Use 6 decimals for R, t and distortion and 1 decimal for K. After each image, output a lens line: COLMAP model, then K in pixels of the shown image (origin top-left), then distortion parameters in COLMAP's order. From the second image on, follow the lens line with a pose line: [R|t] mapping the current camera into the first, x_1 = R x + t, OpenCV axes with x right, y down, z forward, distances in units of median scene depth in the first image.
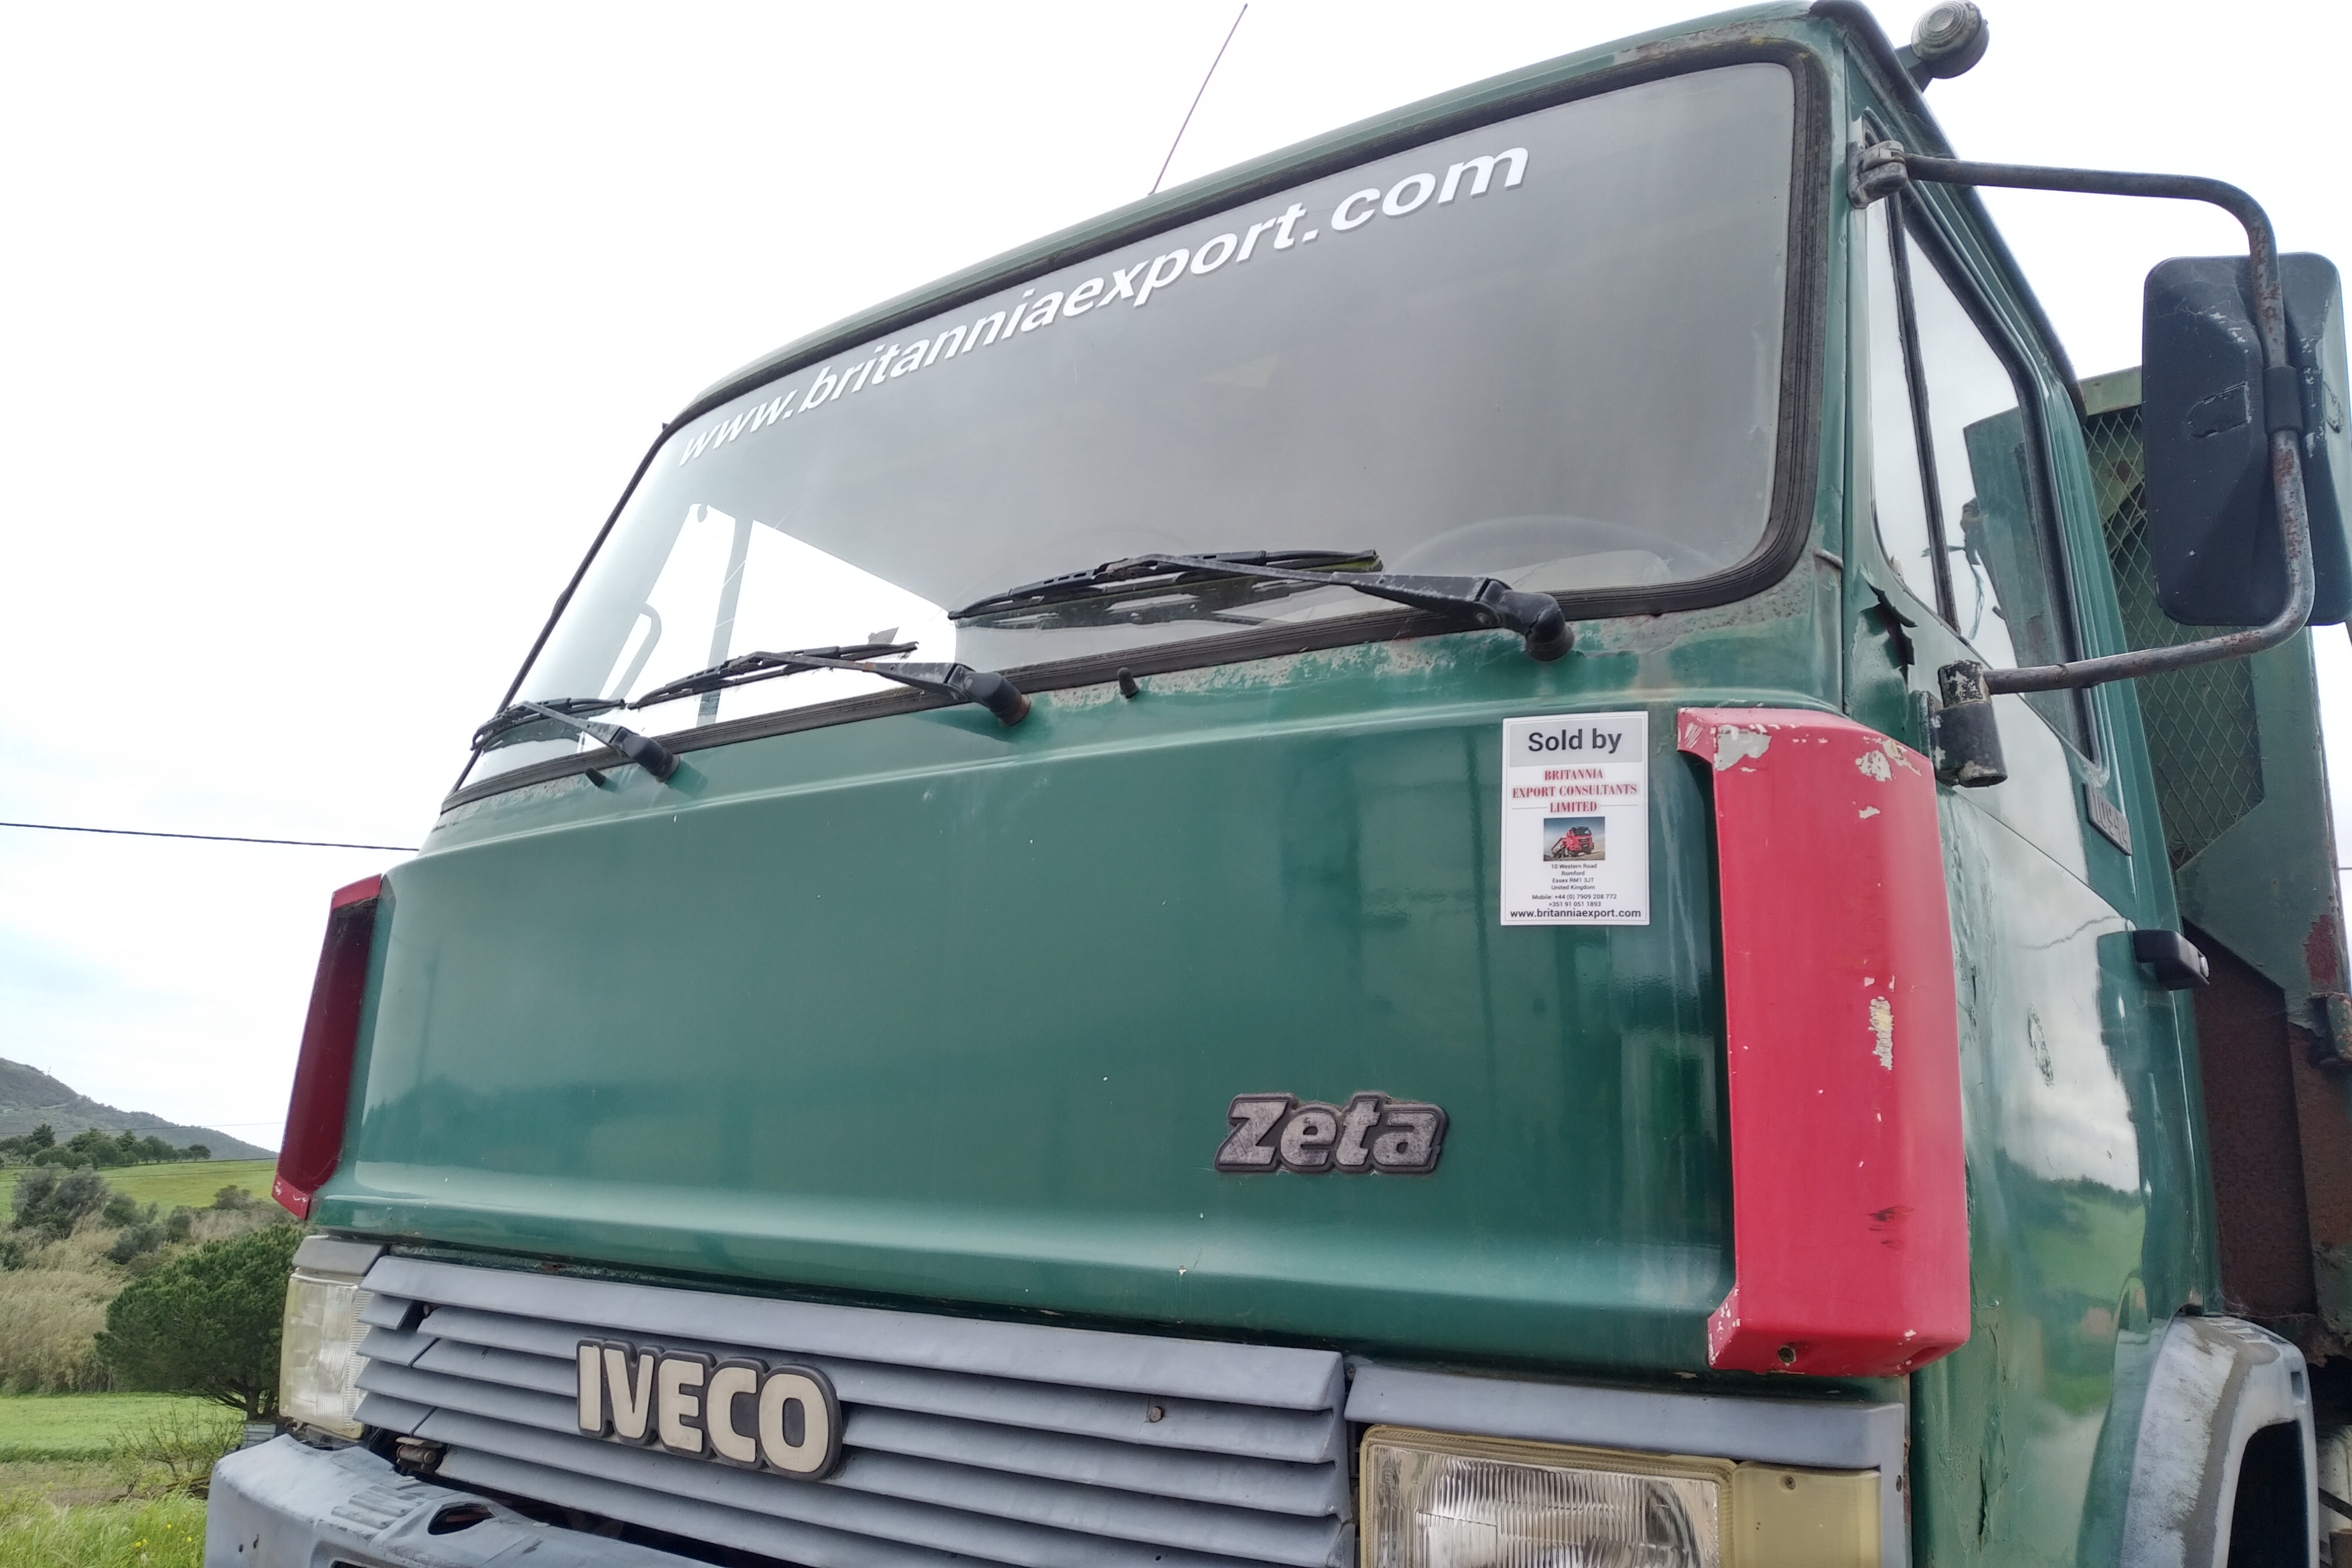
lens RADIAL K [[1688.7, 0, 1176.0], [0, 1688.7, 784.0], [0, 0, 1]] dist [0.047677, -0.098763]
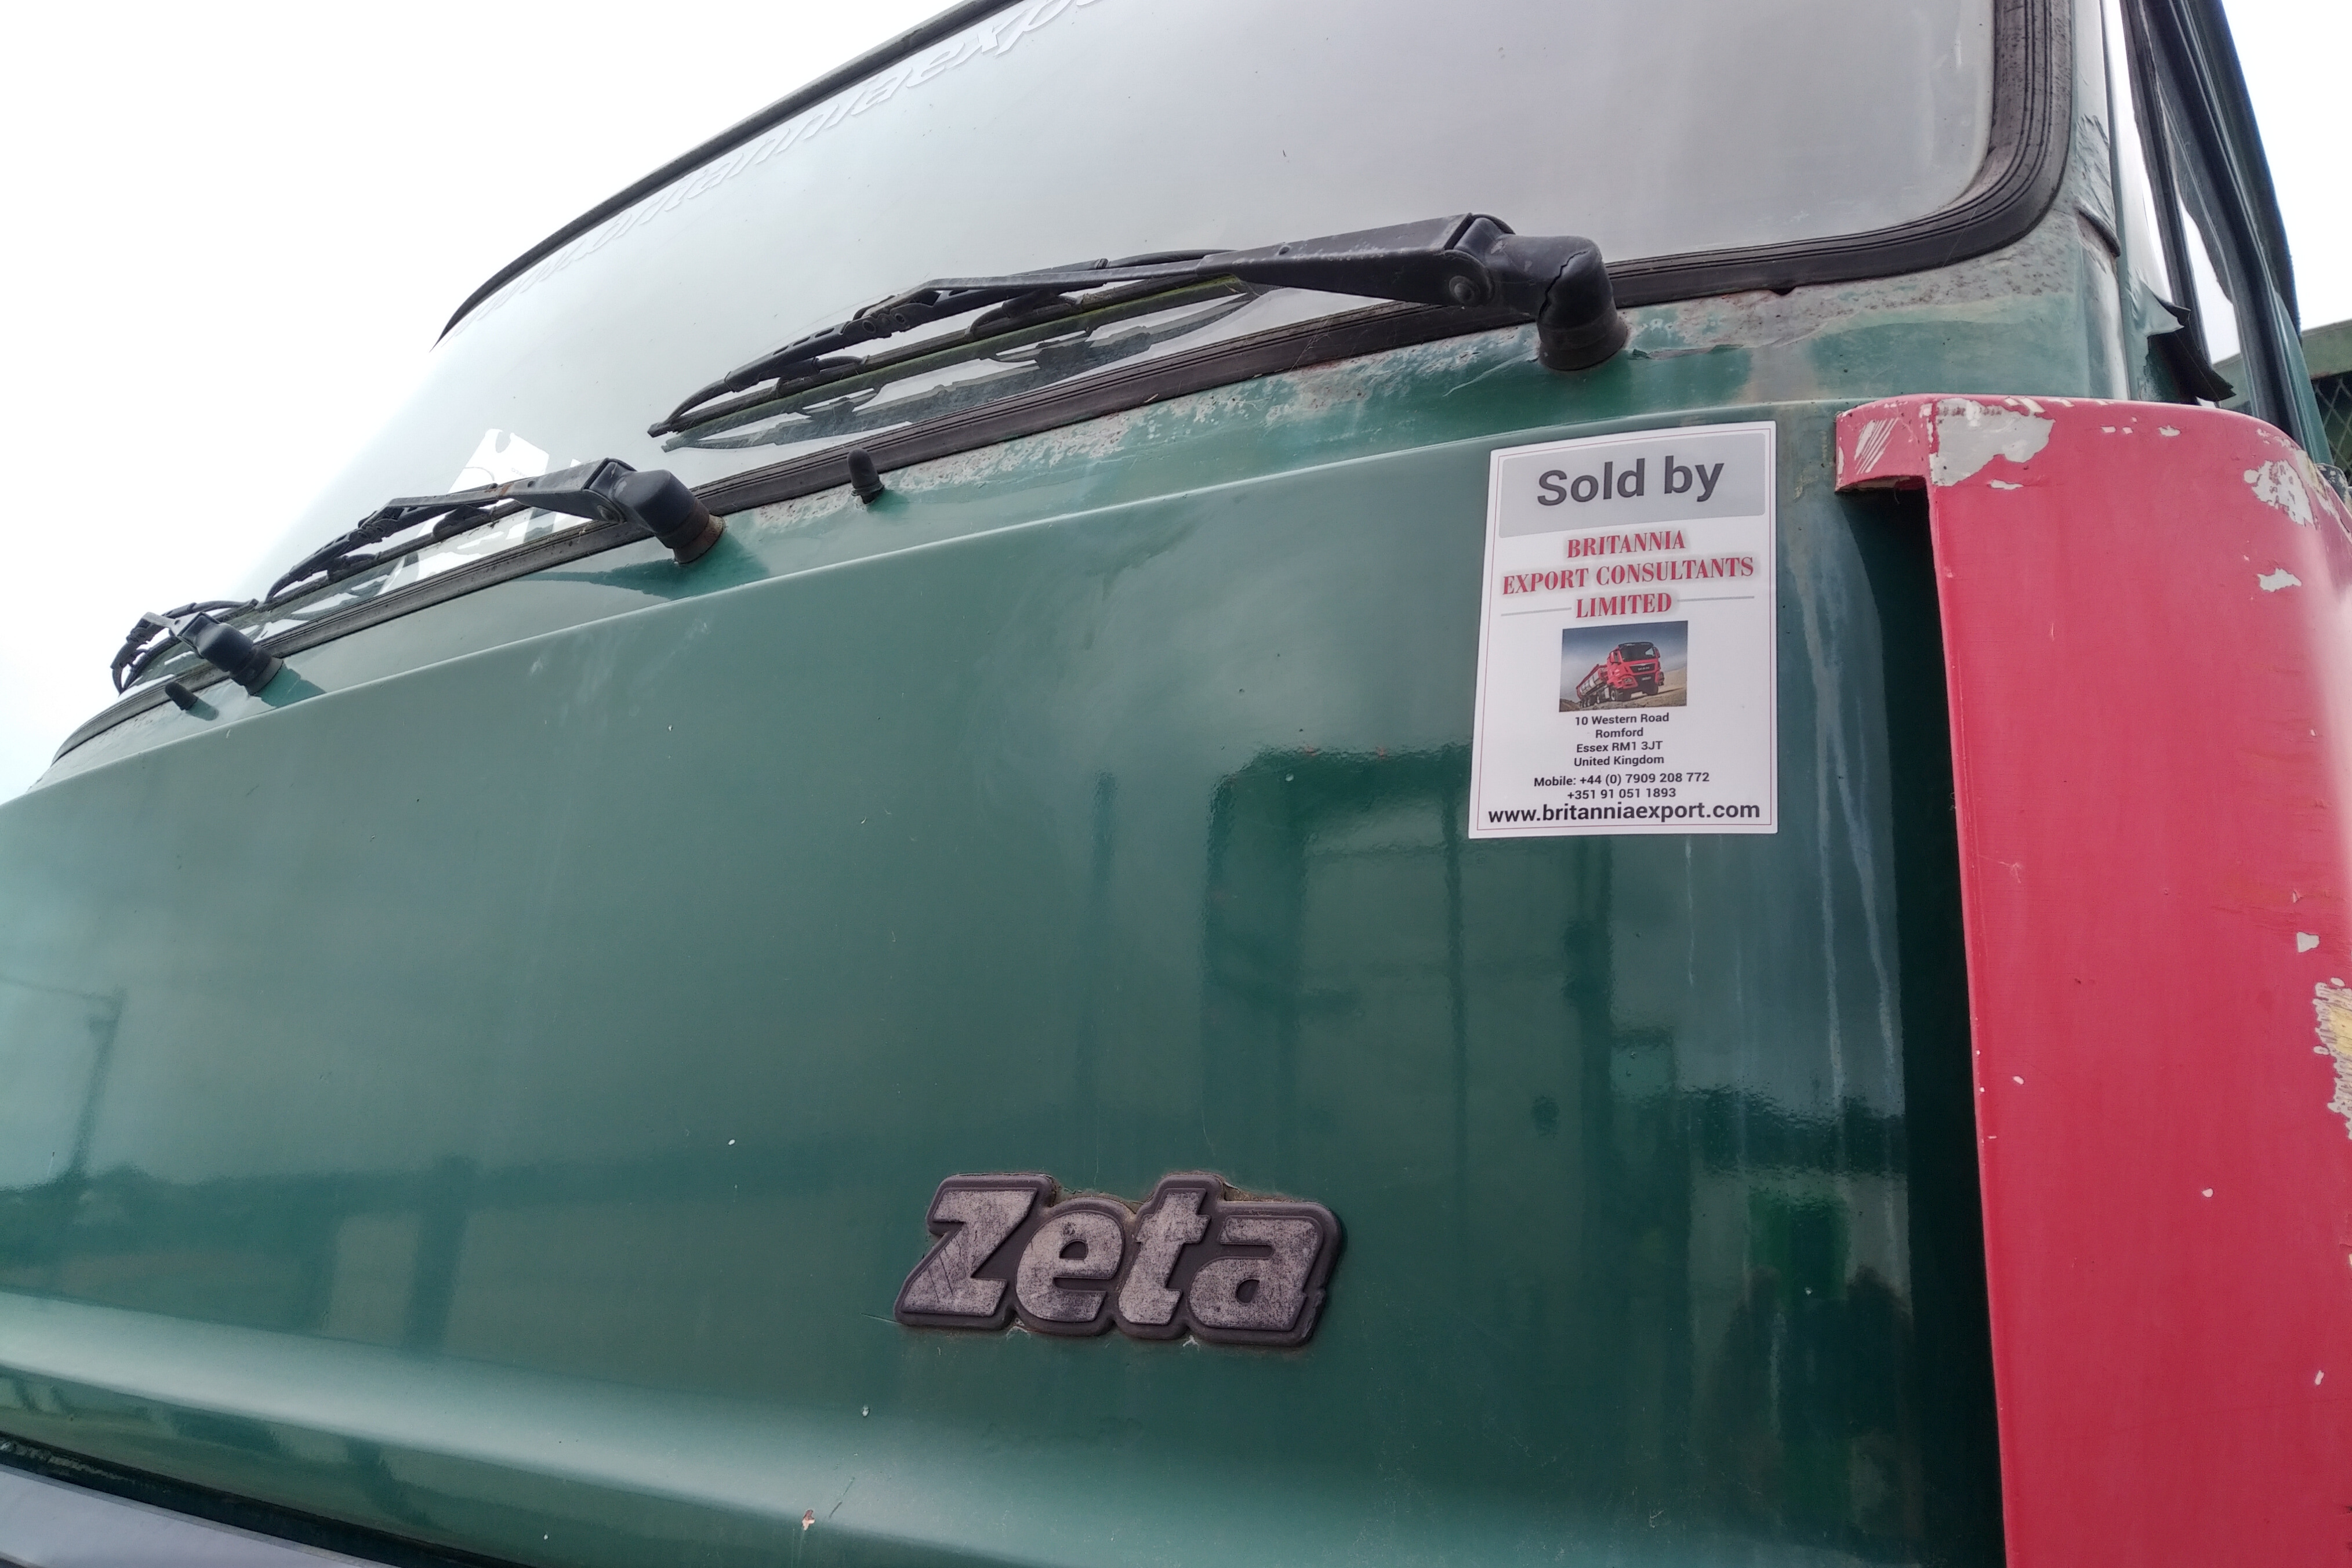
lens RADIAL K [[1670.3, 0, 1234.9], [0, 1670.3, 782.3], [0, 0, 1]] dist [-0.005534, 0.076796]
pose [[0.997910, 0.056794, 0.030837, 0.105840], [-0.053505, 0.993683, -0.098643, 0.116569], [-0.036244, 0.096787, 0.994645, 0.507162]]
